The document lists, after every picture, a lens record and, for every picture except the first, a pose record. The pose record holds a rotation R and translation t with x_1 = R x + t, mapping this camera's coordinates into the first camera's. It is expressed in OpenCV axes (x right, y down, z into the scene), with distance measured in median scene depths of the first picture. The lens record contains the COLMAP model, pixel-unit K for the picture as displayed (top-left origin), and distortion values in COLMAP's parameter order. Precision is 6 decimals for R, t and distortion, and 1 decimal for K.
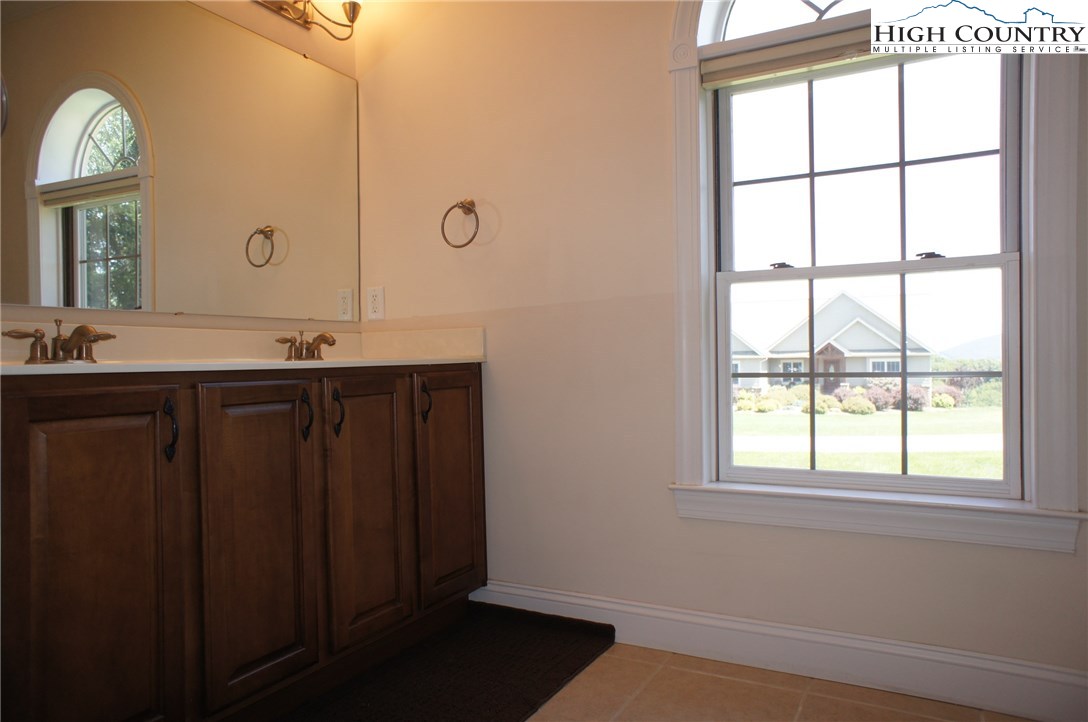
lens RADIAL K [[735.4, 0, 541.8], [0, 735.4, 354.2], [0, 0, 1]] dist [-0.007287, -0.000893]
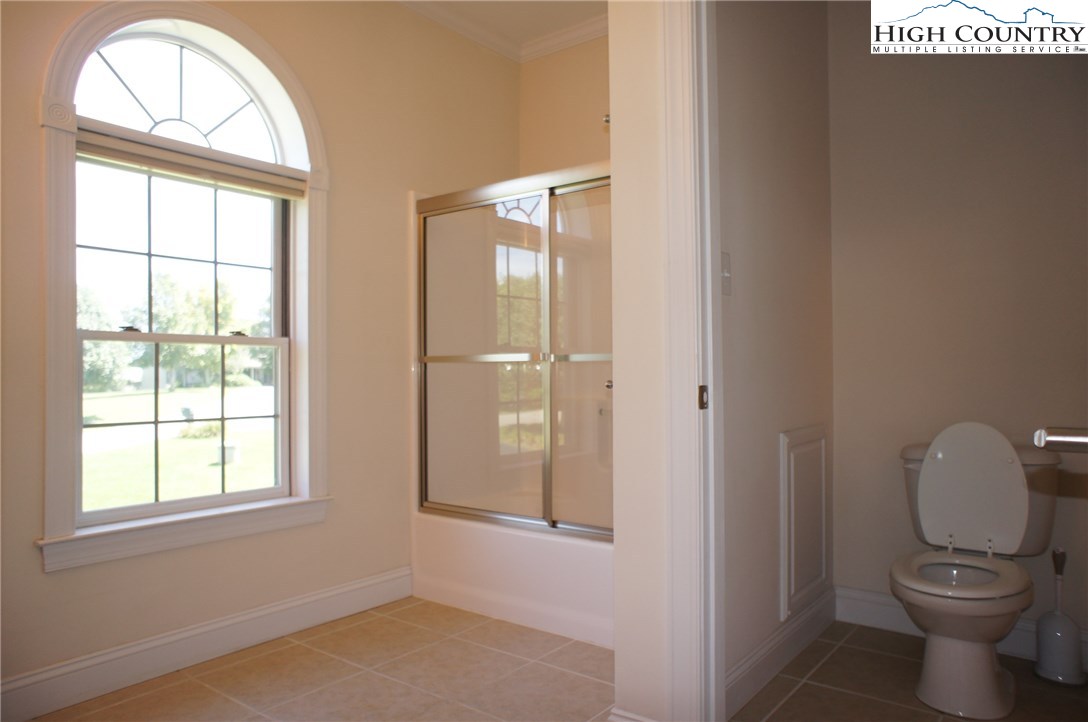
lens RADIAL K [[735.4, 0, 543.8], [0, 735.4, 366.7], [0, 0, 1]] dist [-0.007287, -0.000893]
pose [[0.185238, 0.030167, 0.982231, -0.679019], [0.006076, 0.999474, -0.031843, -0.021214], [-0.982675, 0.011867, 0.184957, 0.152027]]
